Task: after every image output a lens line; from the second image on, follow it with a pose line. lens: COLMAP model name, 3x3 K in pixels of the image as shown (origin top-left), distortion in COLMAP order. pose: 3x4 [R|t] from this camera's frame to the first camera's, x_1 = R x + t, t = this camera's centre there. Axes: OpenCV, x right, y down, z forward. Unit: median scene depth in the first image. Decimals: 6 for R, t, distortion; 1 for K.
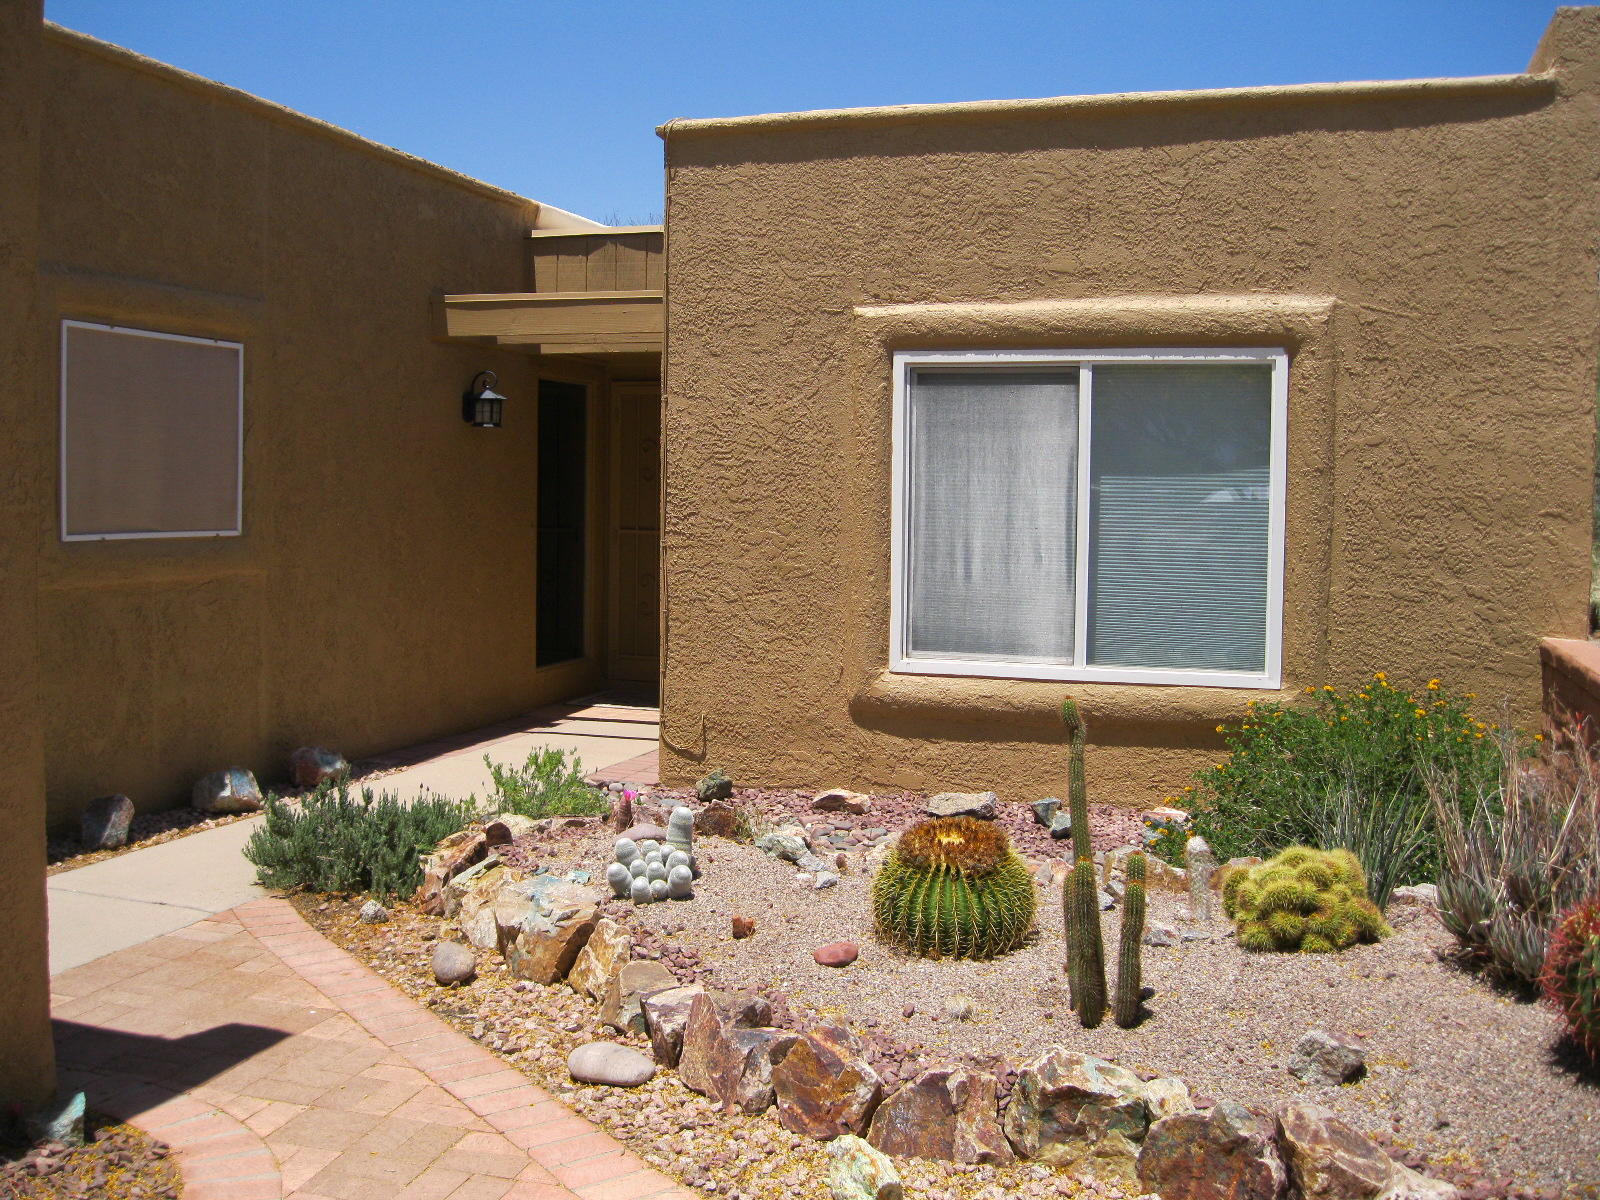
lens RADIAL K [[1627.1, 0, 806.6], [0, 1627.1, 596.4], [0, 0, 1]] dist [-0.137232, 0.078677]
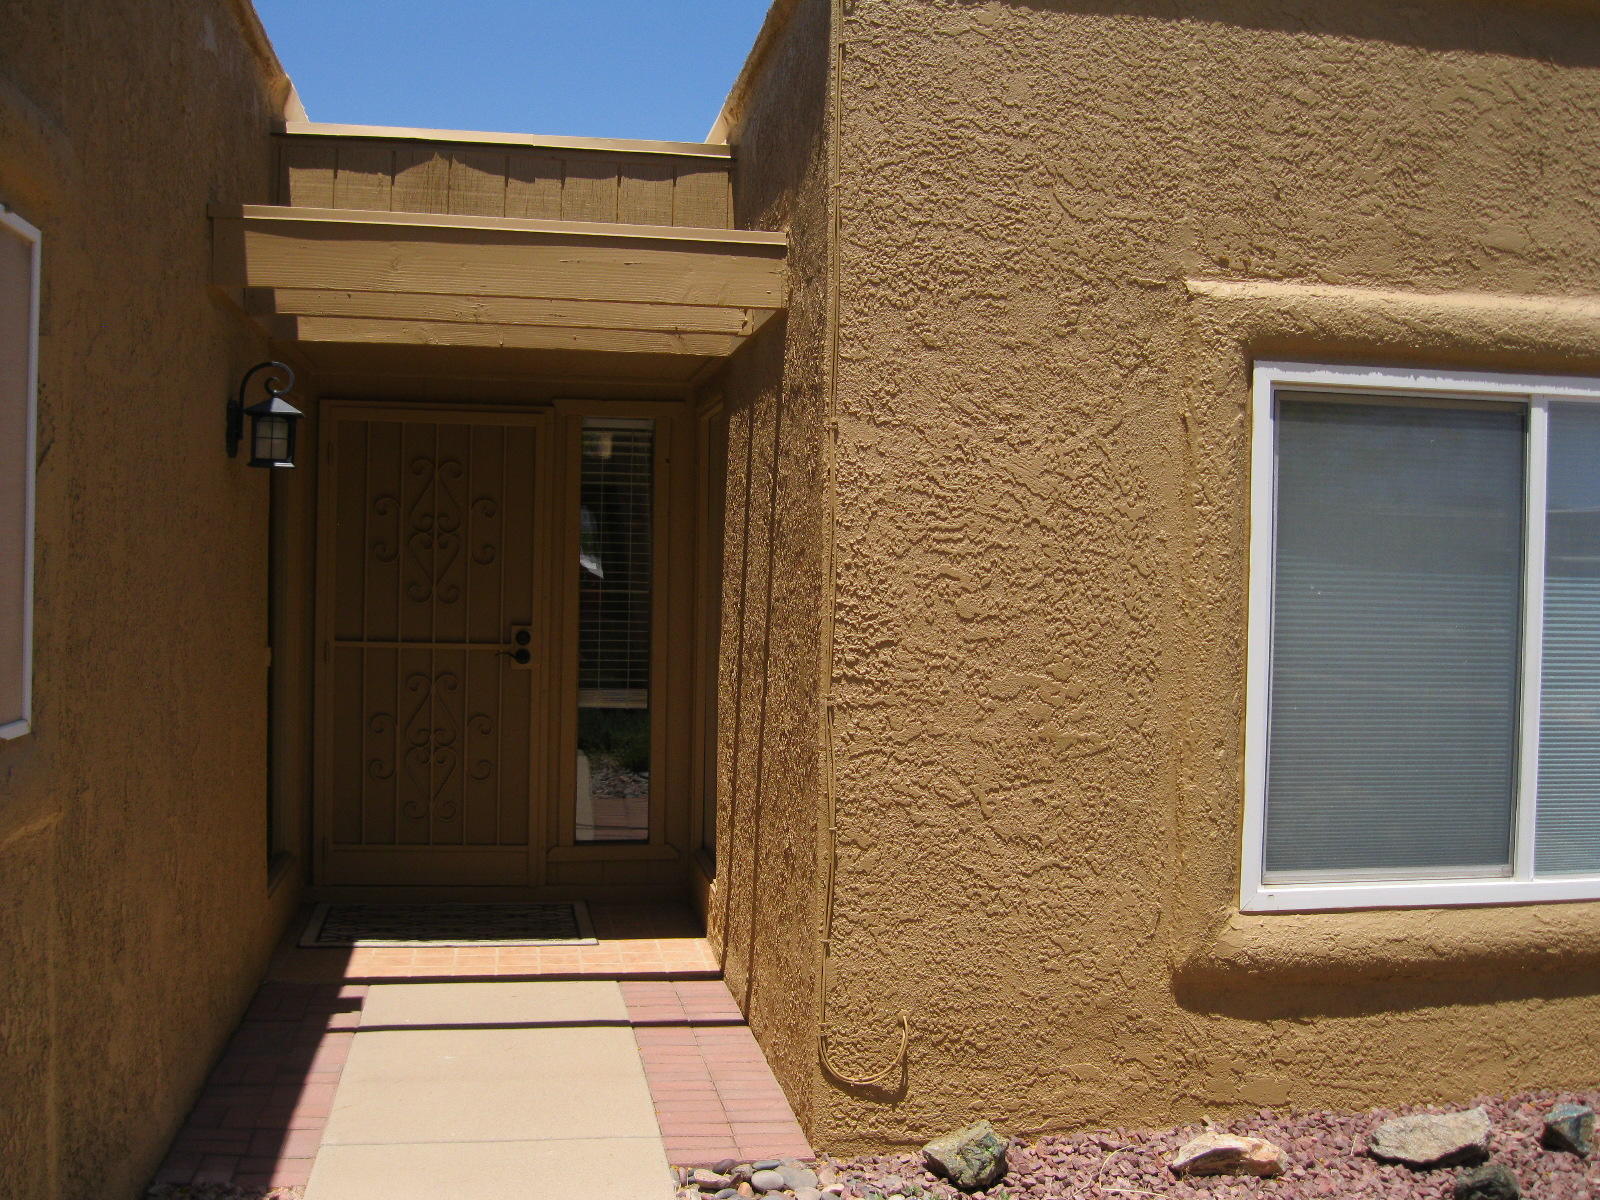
lens RADIAL K [[1627.1, 0, 806.6], [0, 1627.1, 596.4], [0, 0, 1]] dist [-0.137232, 0.078677]
pose [[0.886379, -0.007865, 0.462893, -0.363343], [0.023826, 0.999306, -0.028644, -0.055393], [-0.462346, 0.036418, 0.885951, 0.582046]]
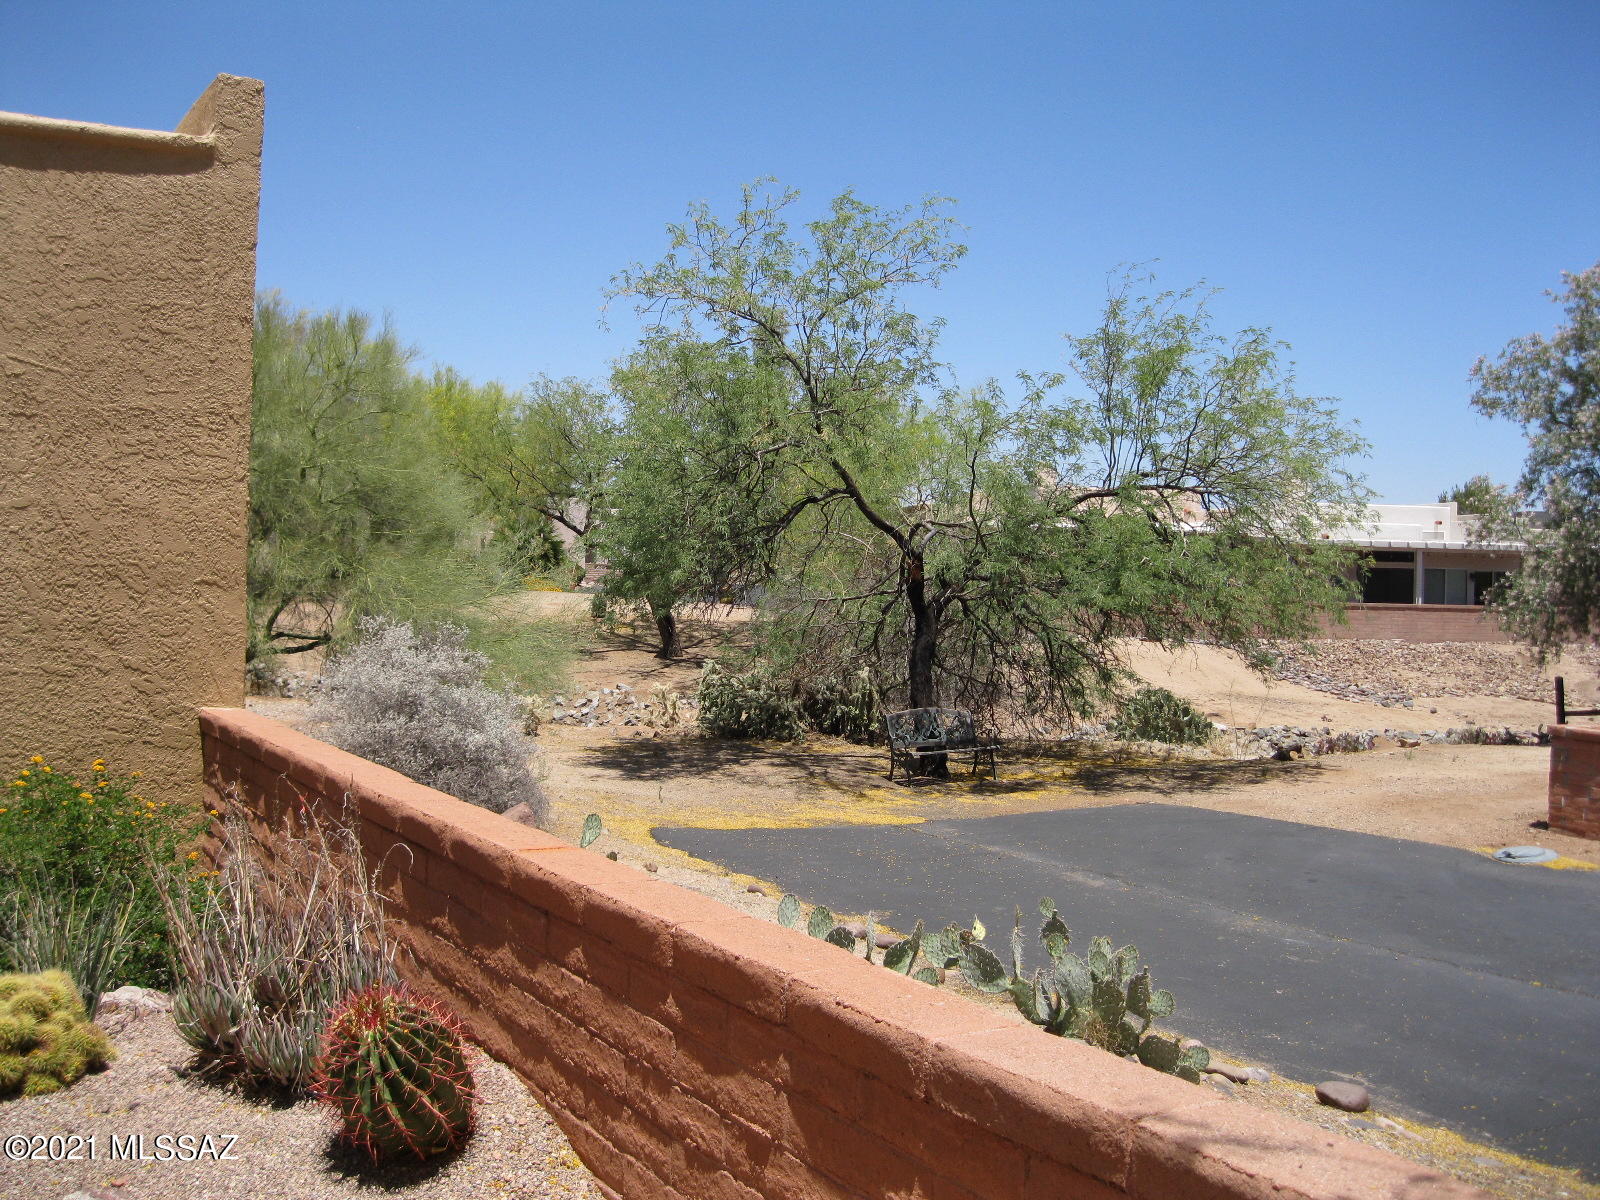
lens RADIAL K [[1627.1, 0, 806.6], [0, 1627.1, 596.4], [0, 0, 1]] dist [-0.137232, 0.078677]
pose [[0.666553, -0.007148, 0.745424, -0.022139], [0.033368, 0.999238, -0.020255, -0.010304], [-0.744711, 0.038374, 0.666283, 0.059869]]
